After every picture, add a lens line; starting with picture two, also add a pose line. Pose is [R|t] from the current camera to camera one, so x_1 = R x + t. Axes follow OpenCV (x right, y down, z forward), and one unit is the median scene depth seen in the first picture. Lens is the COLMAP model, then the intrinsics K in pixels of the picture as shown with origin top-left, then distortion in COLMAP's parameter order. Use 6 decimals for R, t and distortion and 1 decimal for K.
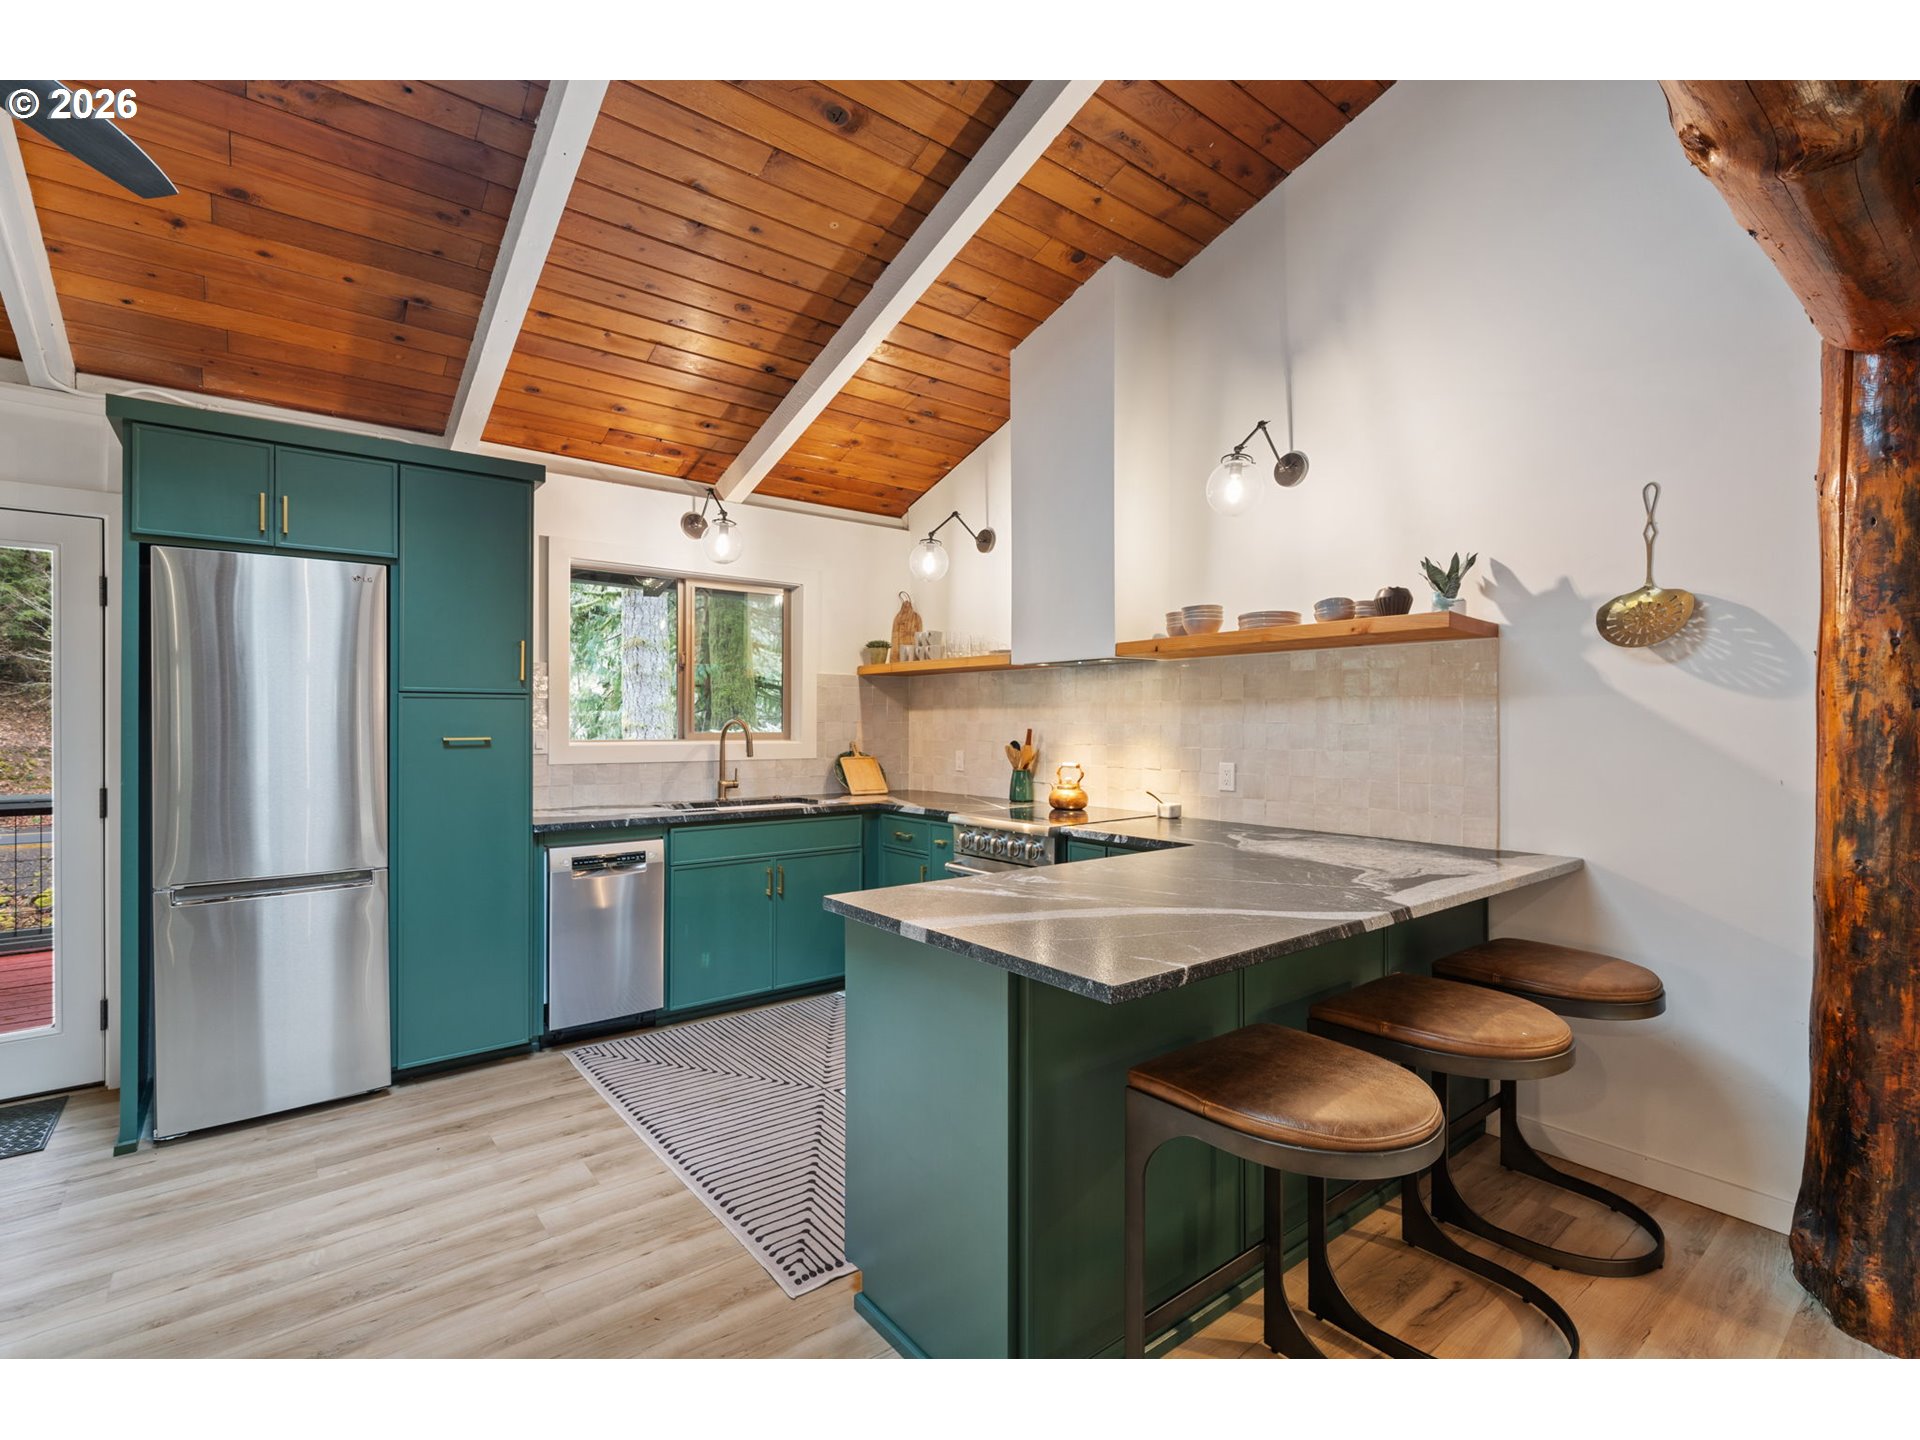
lens RADIAL K [[856.4, 0, 960.0], [0, 856.4, 720.0], [0, 0, 1]] dist [0.002734, 0.000402]
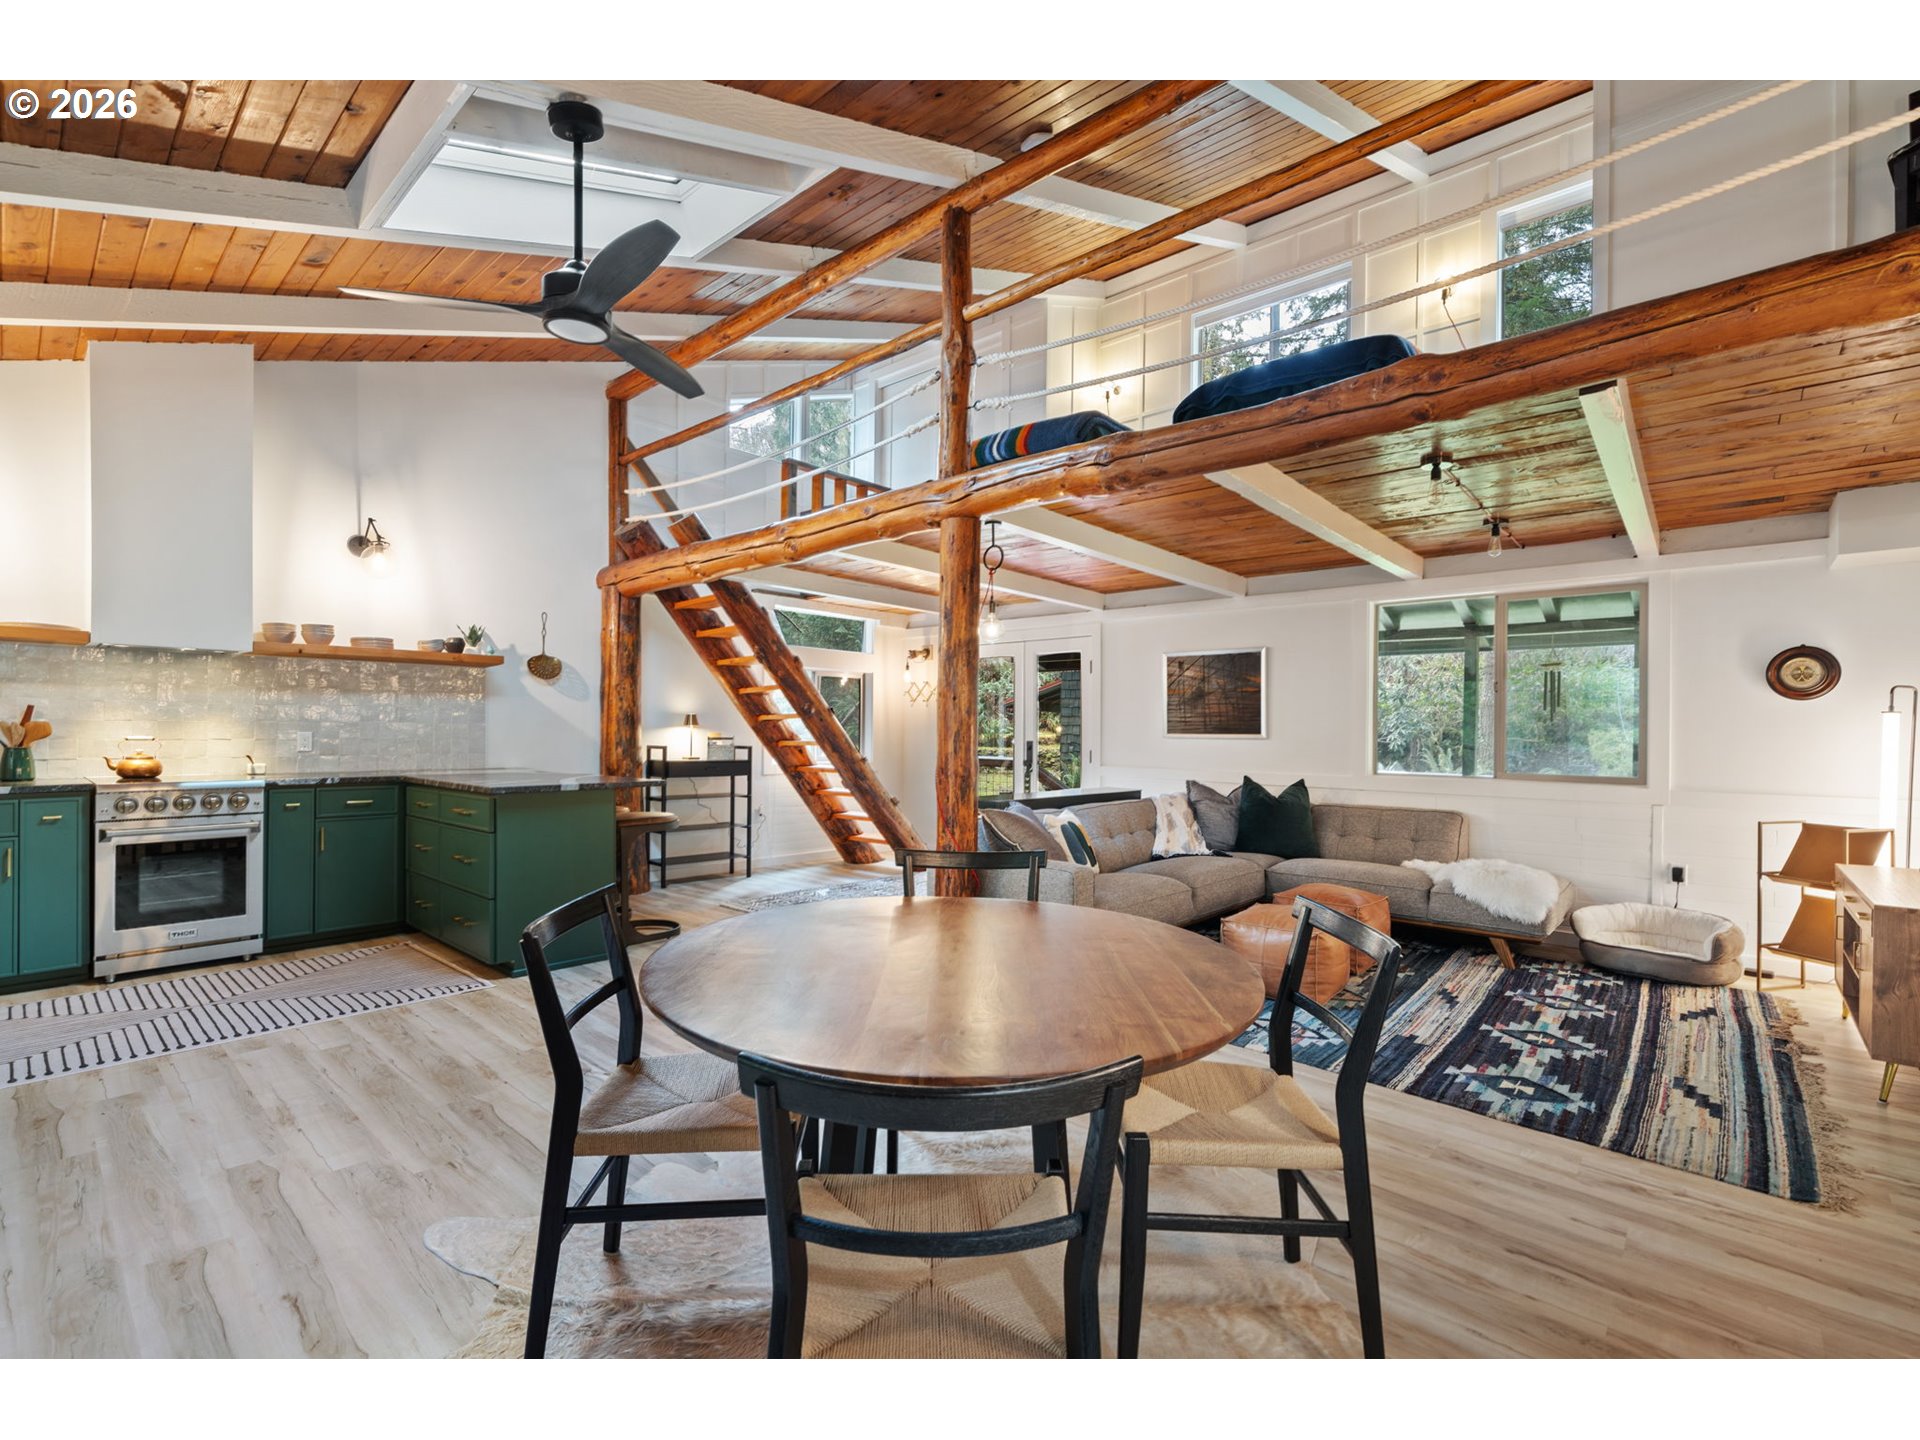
lens RADIAL K [[845.5, 0, 958.9], [0, 845.5, 730.4], [0, 0, 1]] dist [0.002685, -0.000209]
pose [[-0.155494, -0.002620, 0.987833, -1.342632], [-0.009627, 0.999953, 0.001136, 0.037228], [-0.987790, -0.009333, -0.155511, 0.142454]]
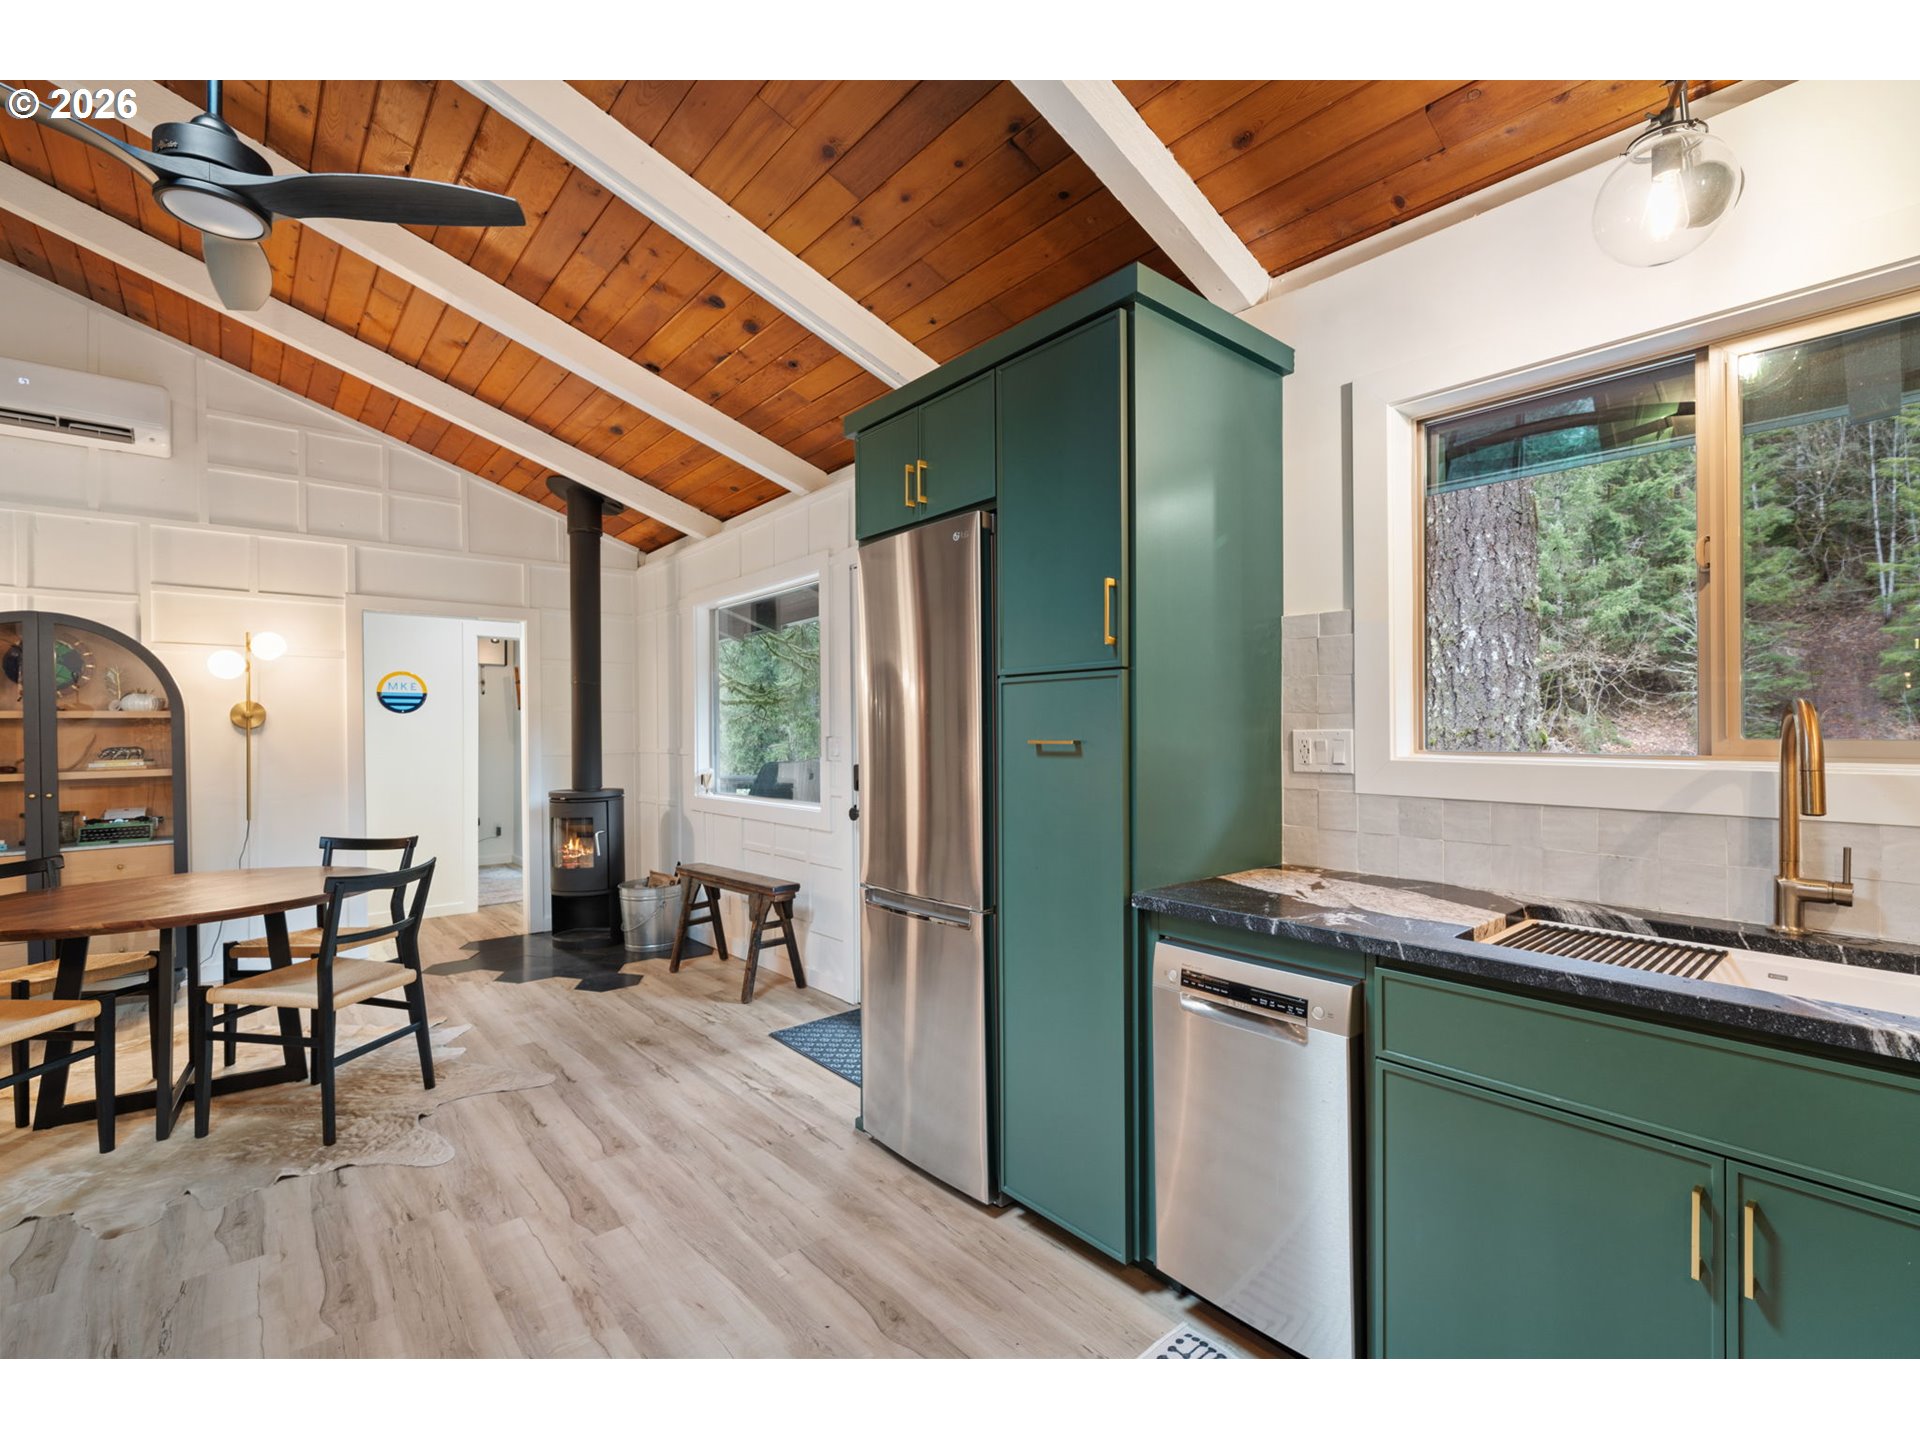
lens RADIAL K [[863.5, 0, 970.9], [0, 863.5, 726.7], [0, 0, 1]] dist [0.004244, -0.000291]
pose [[0.023918, -0.004328, -0.999705, 0.112720], [0.004832, 0.999979, -0.004214, 0.011425], [0.999702, -0.004730, 0.023938, 0.876053]]
